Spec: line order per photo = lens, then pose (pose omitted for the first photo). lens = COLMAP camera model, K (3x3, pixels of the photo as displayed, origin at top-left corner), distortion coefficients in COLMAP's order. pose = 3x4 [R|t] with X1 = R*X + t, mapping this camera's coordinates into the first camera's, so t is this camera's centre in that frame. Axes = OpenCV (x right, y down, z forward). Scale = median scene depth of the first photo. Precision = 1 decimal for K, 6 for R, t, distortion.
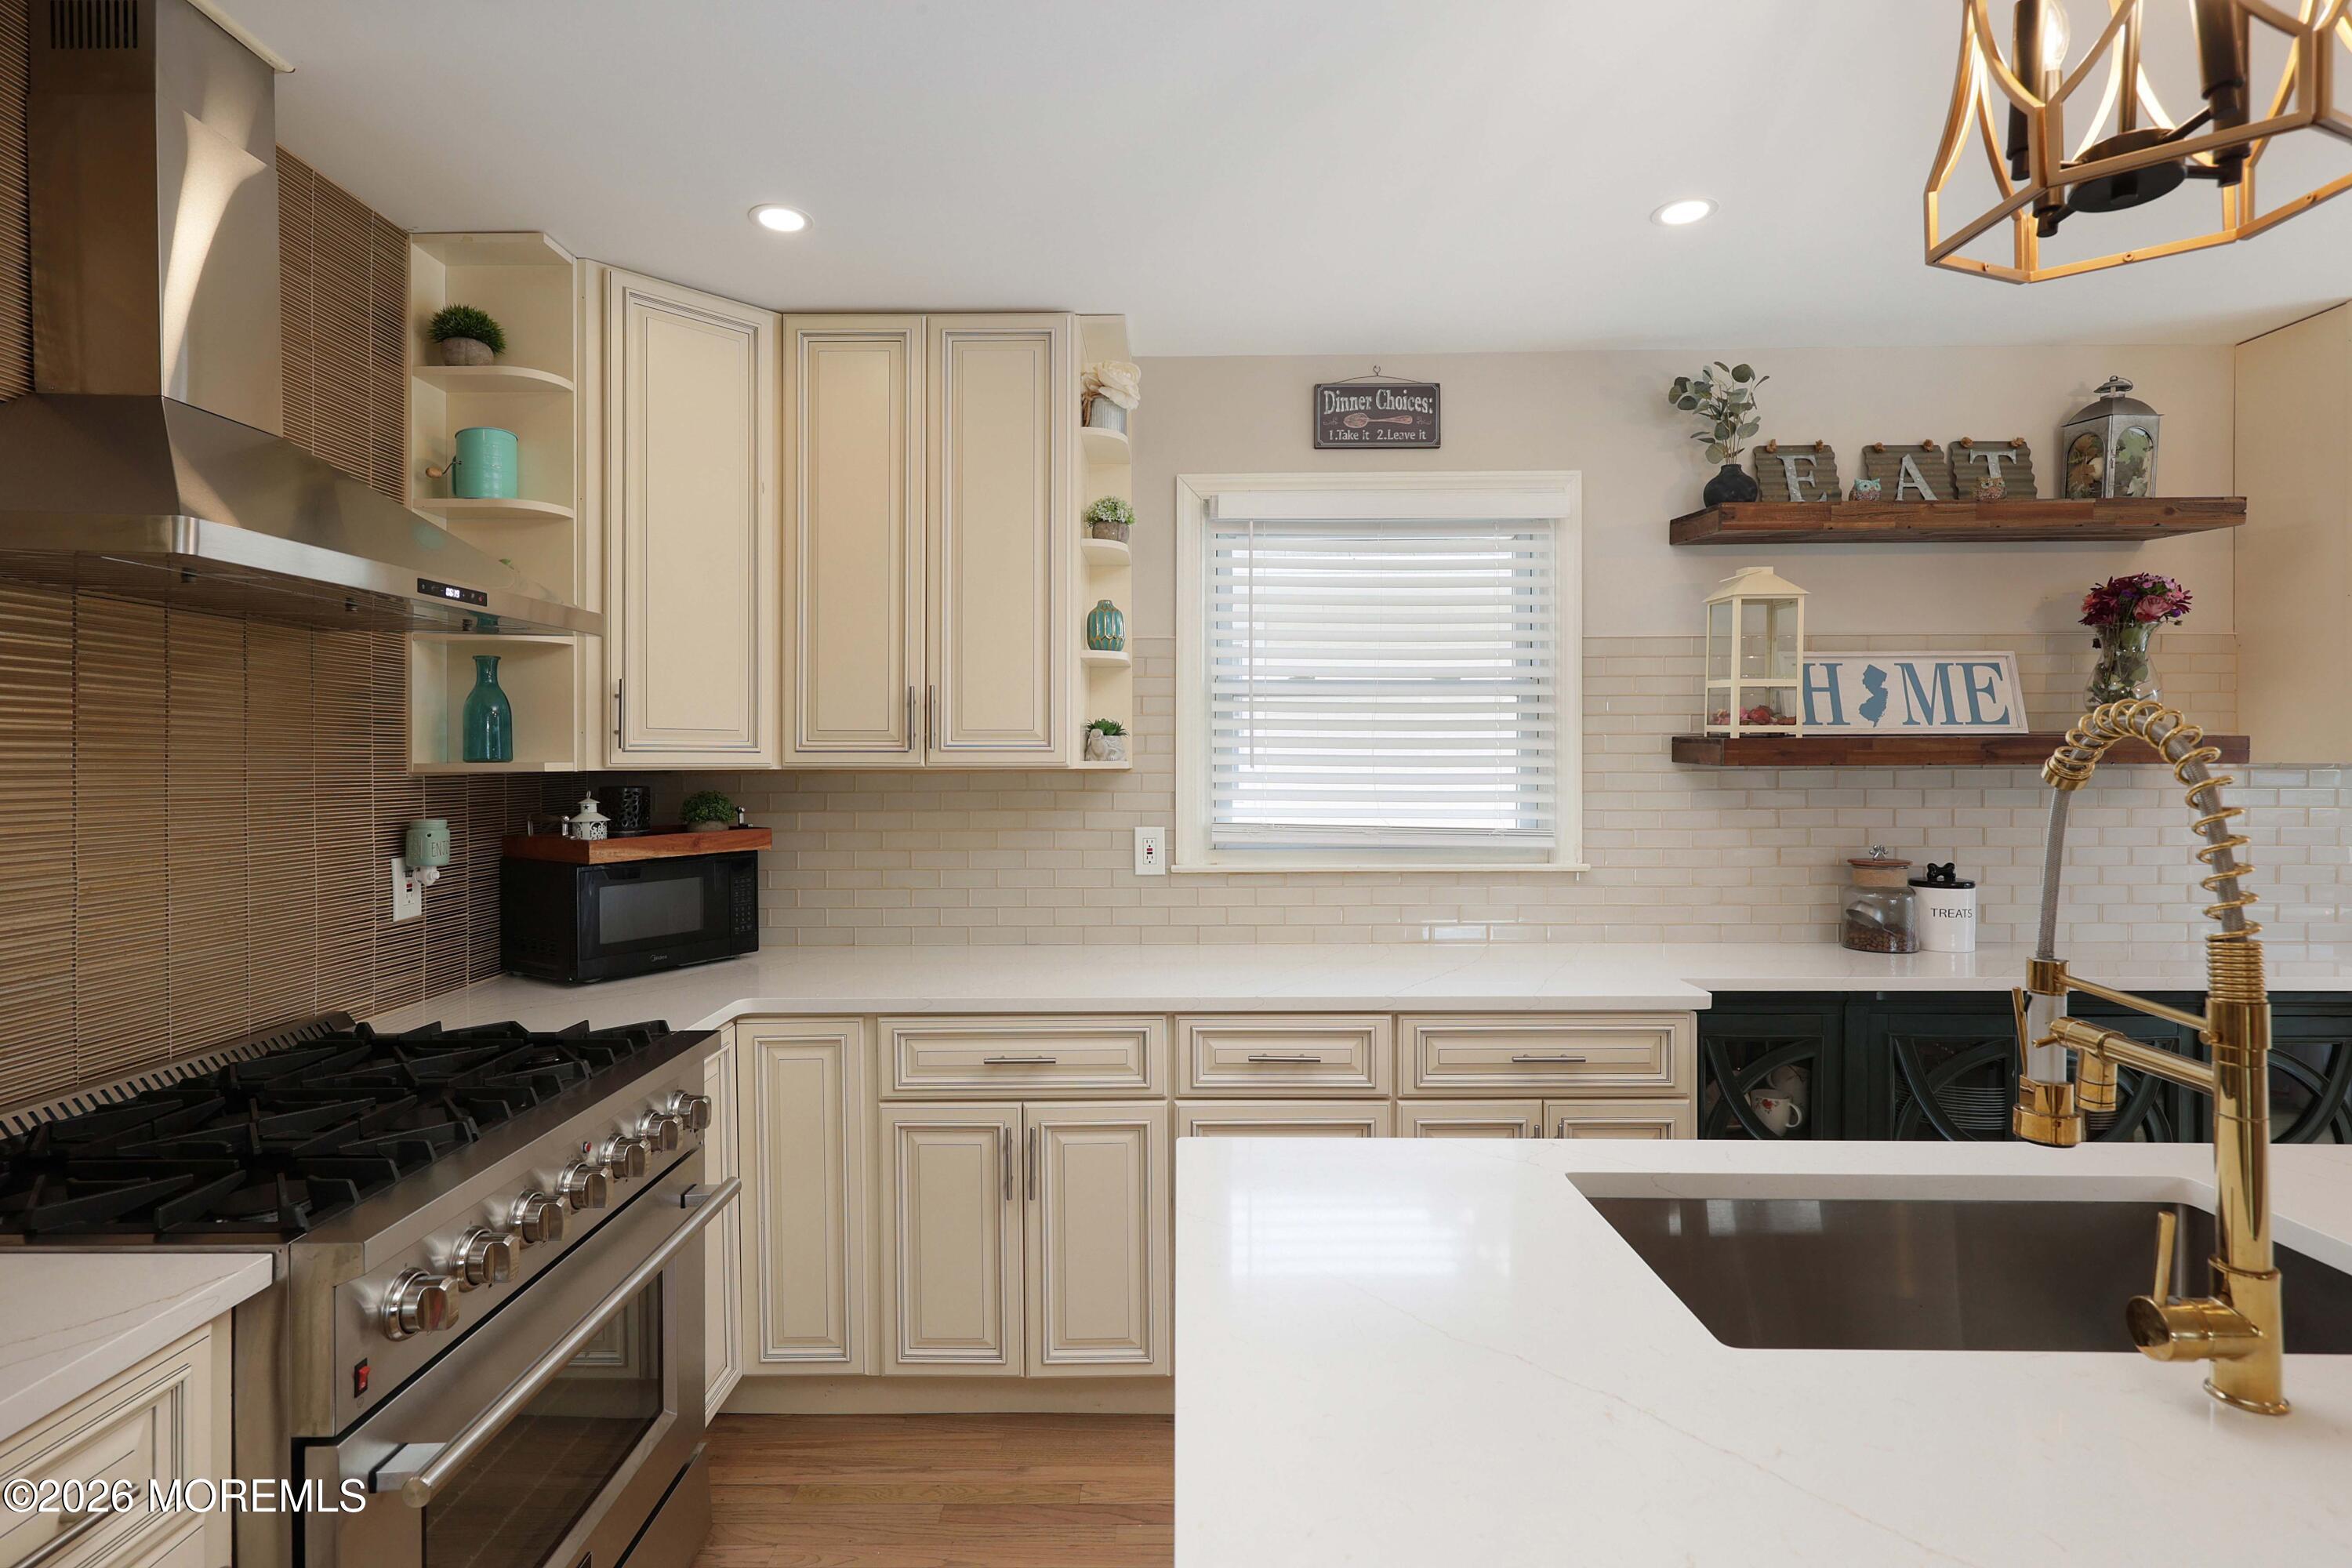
lens RADIAL K [[1161.9, 0, 1160.3], [0, 1161.9, 772.8], [0, 0, 1]] dist [-0.001949, -0.001225]
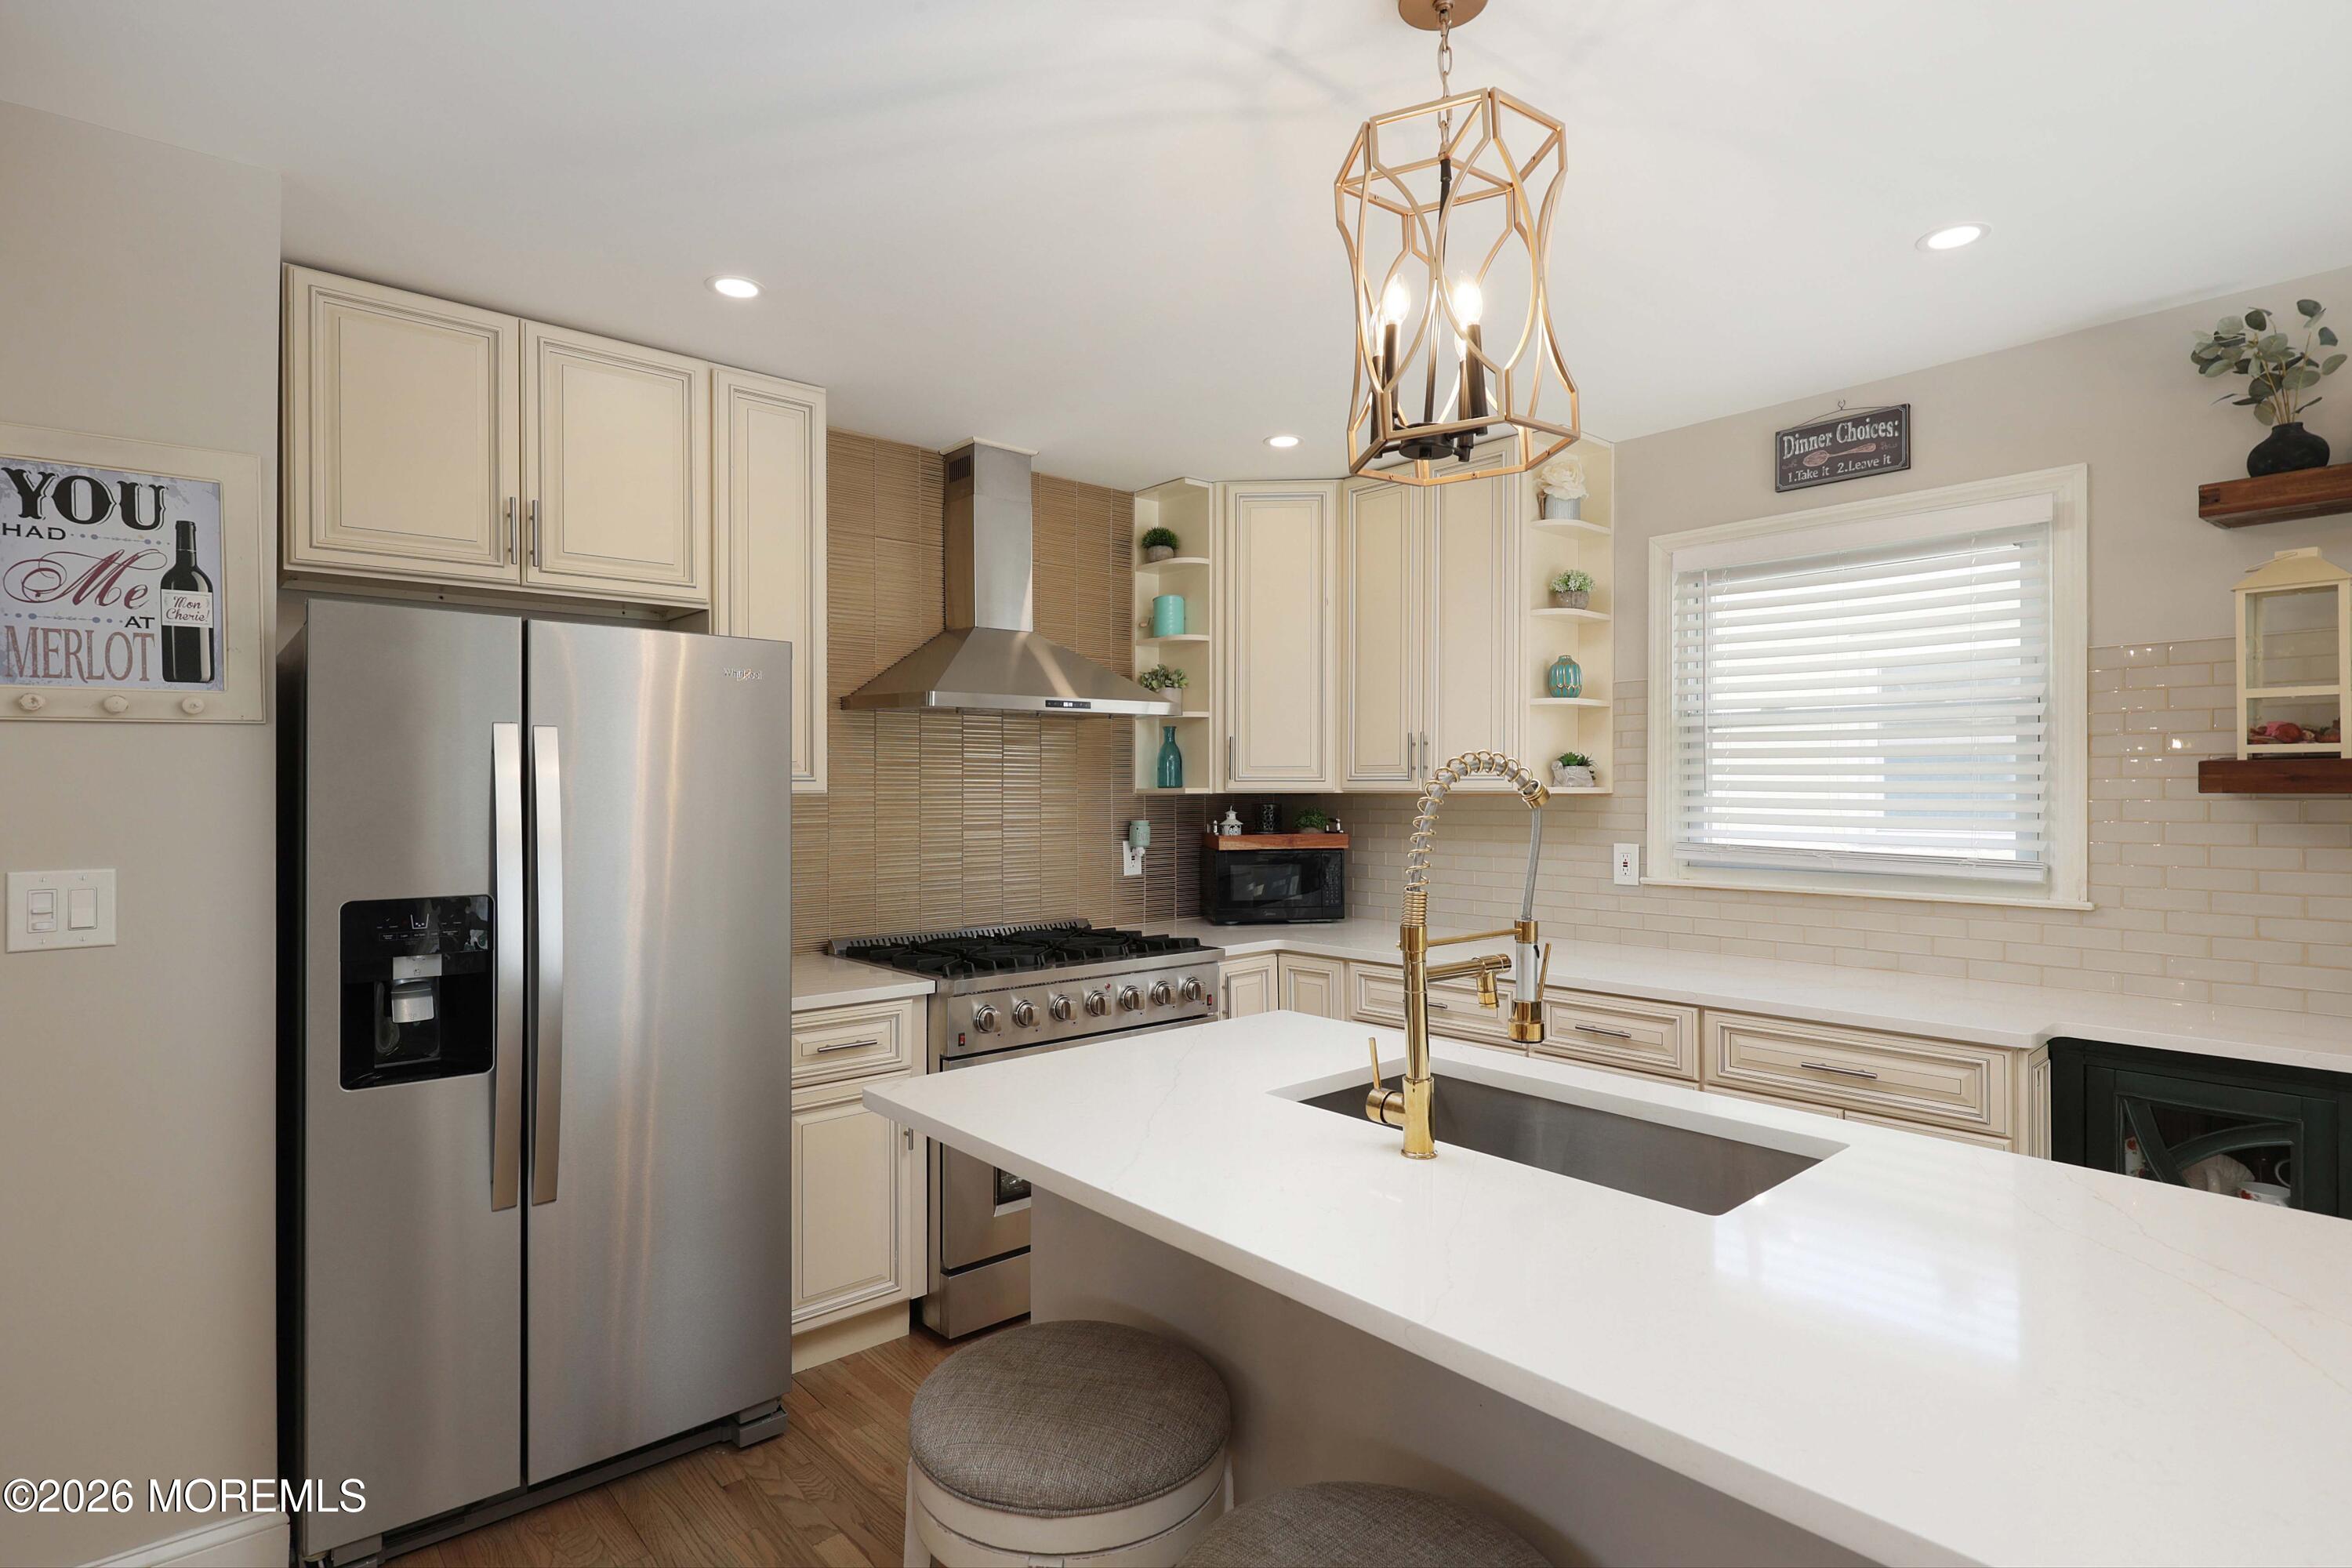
lens RADIAL K [[1179.1, 0, 1173.2], [0, 1179.1, 795.9], [0, 0, 1]] dist [0.003100, -0.001511]
pose [[0.668692, 0.006073, -0.743515, 0.604617], [-0.006812, 0.999975, 0.002041, -0.000524], [0.743509, 0.003700, 0.668716, -0.138389]]
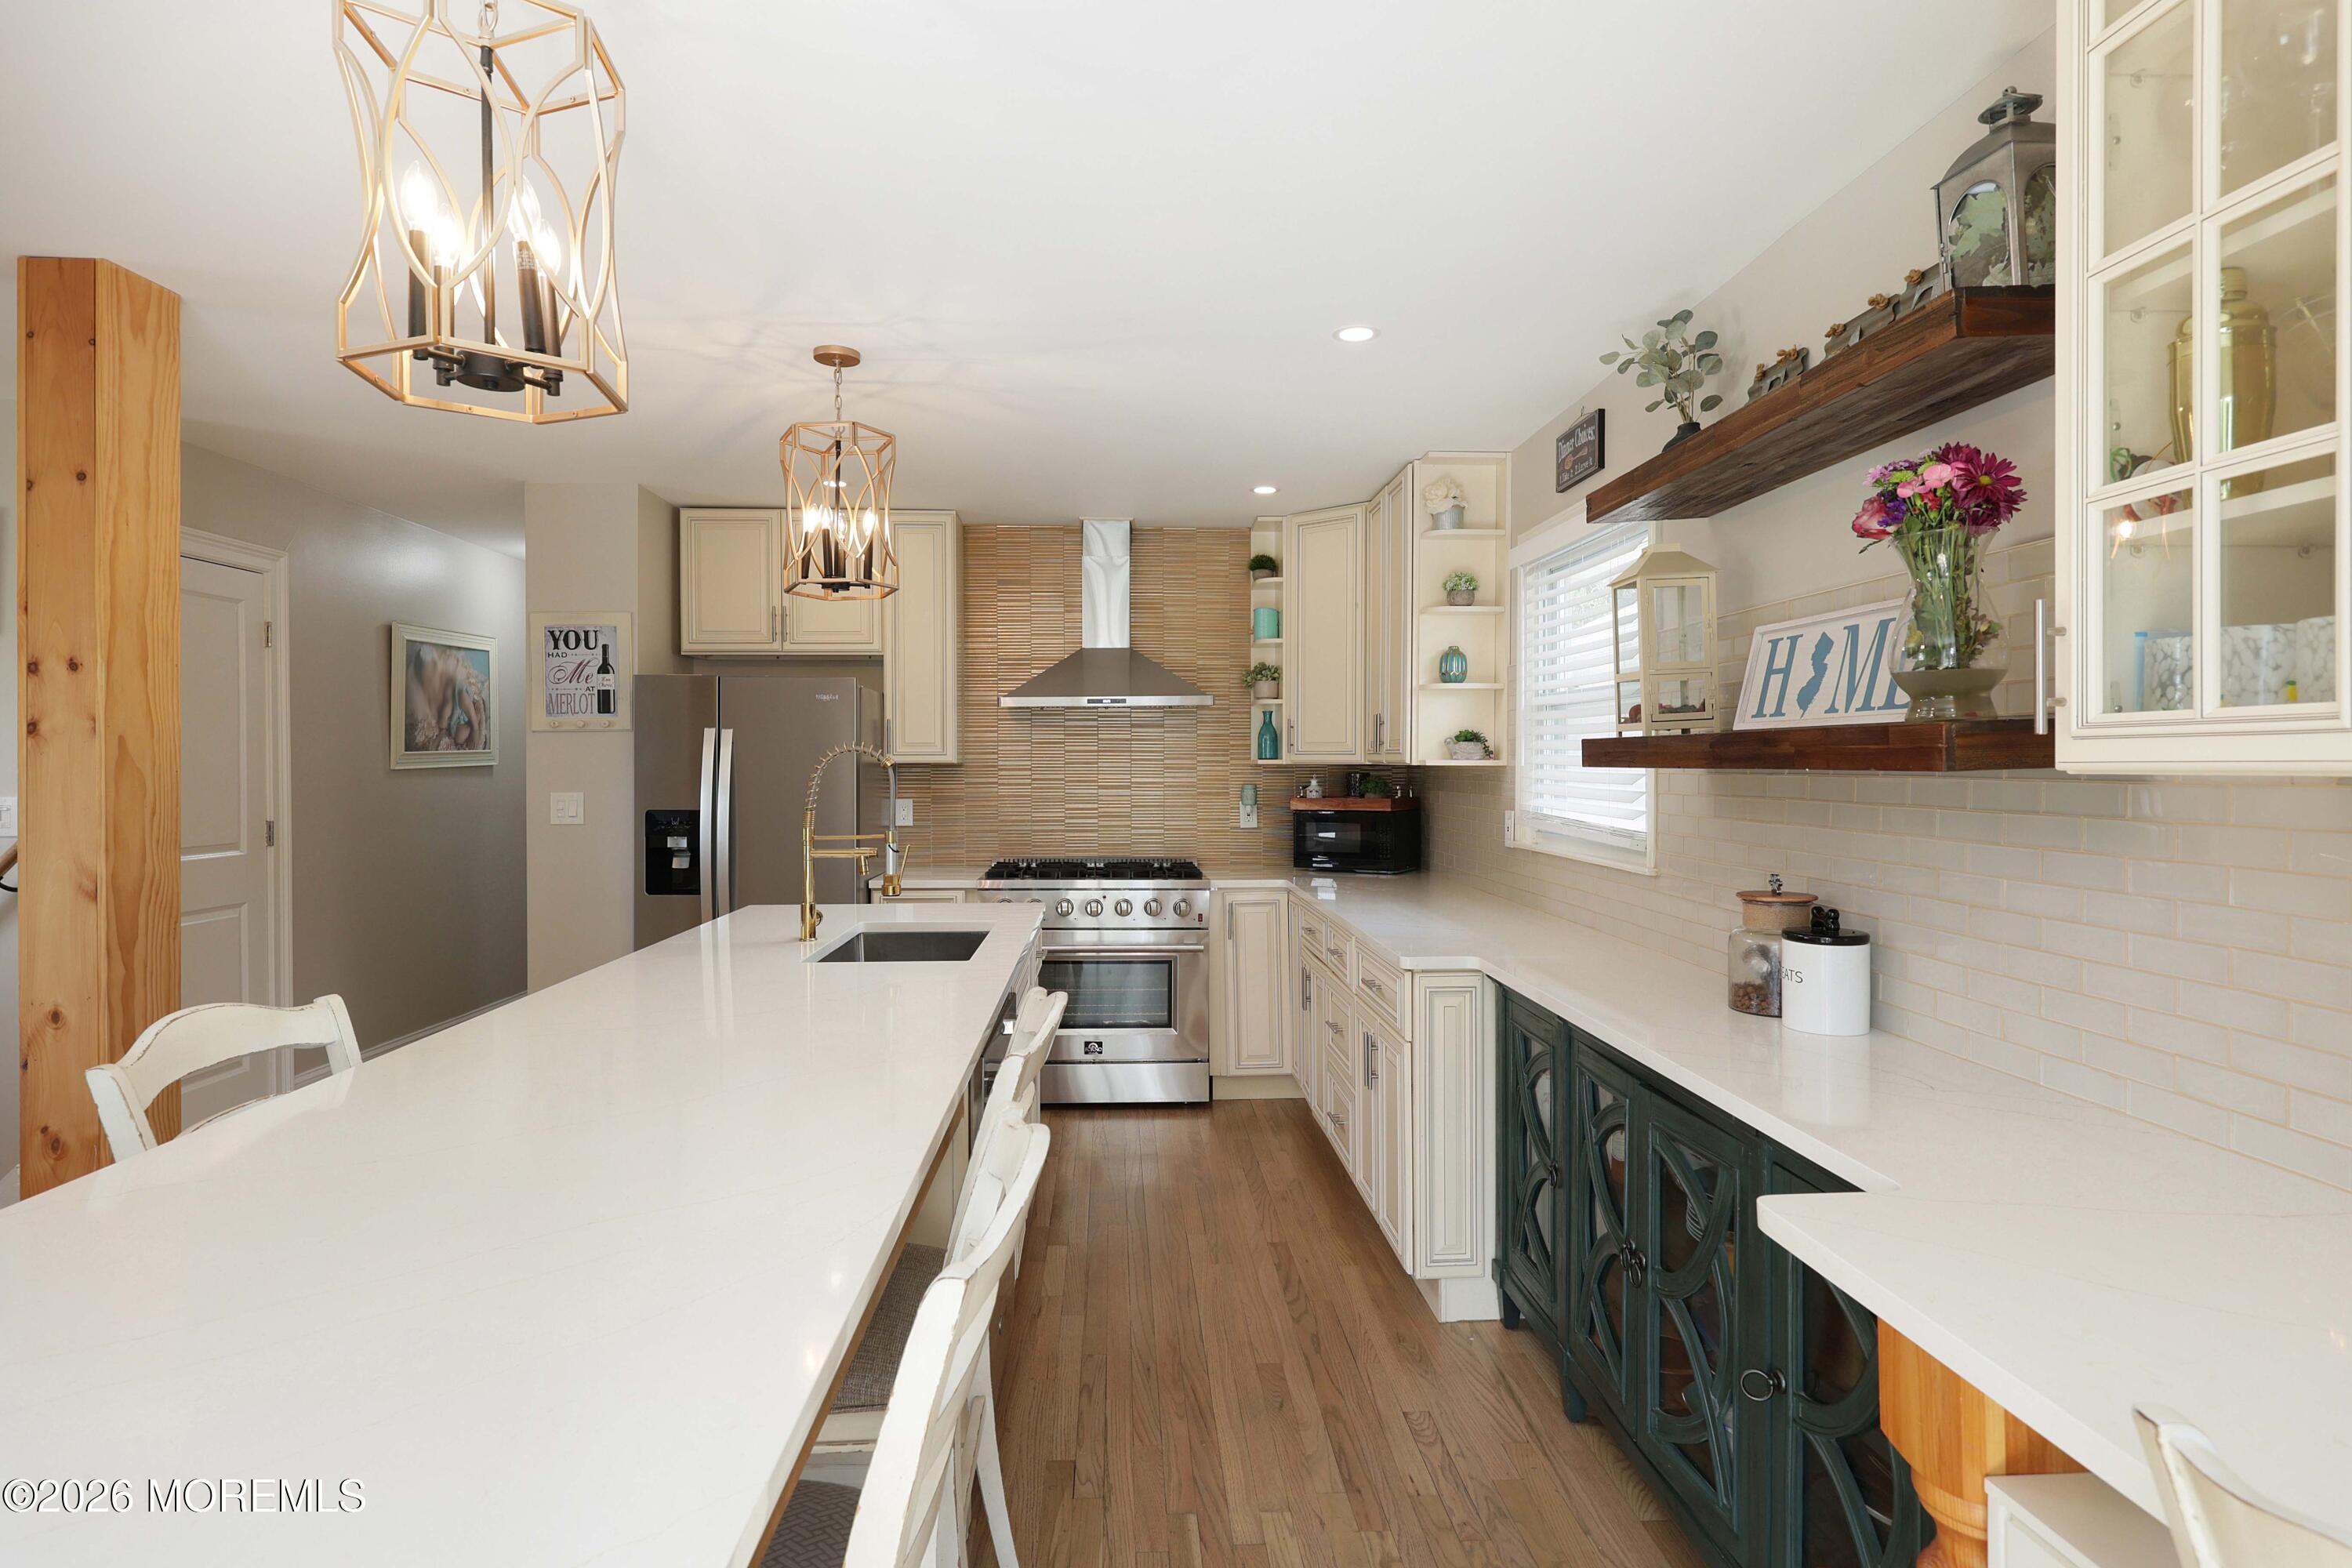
lens RADIAL K [[1227.5, 0, 1180.7], [0, 1227.5, 781.9], [0, 0, 1]] dist [-0.005418, -0.003403]
pose [[0.065610, 0.020911, -0.997626, 1.433296], [-0.010840, 0.999736, 0.020242, -0.010158], [0.997786, 0.009486, 0.065820, 0.571764]]
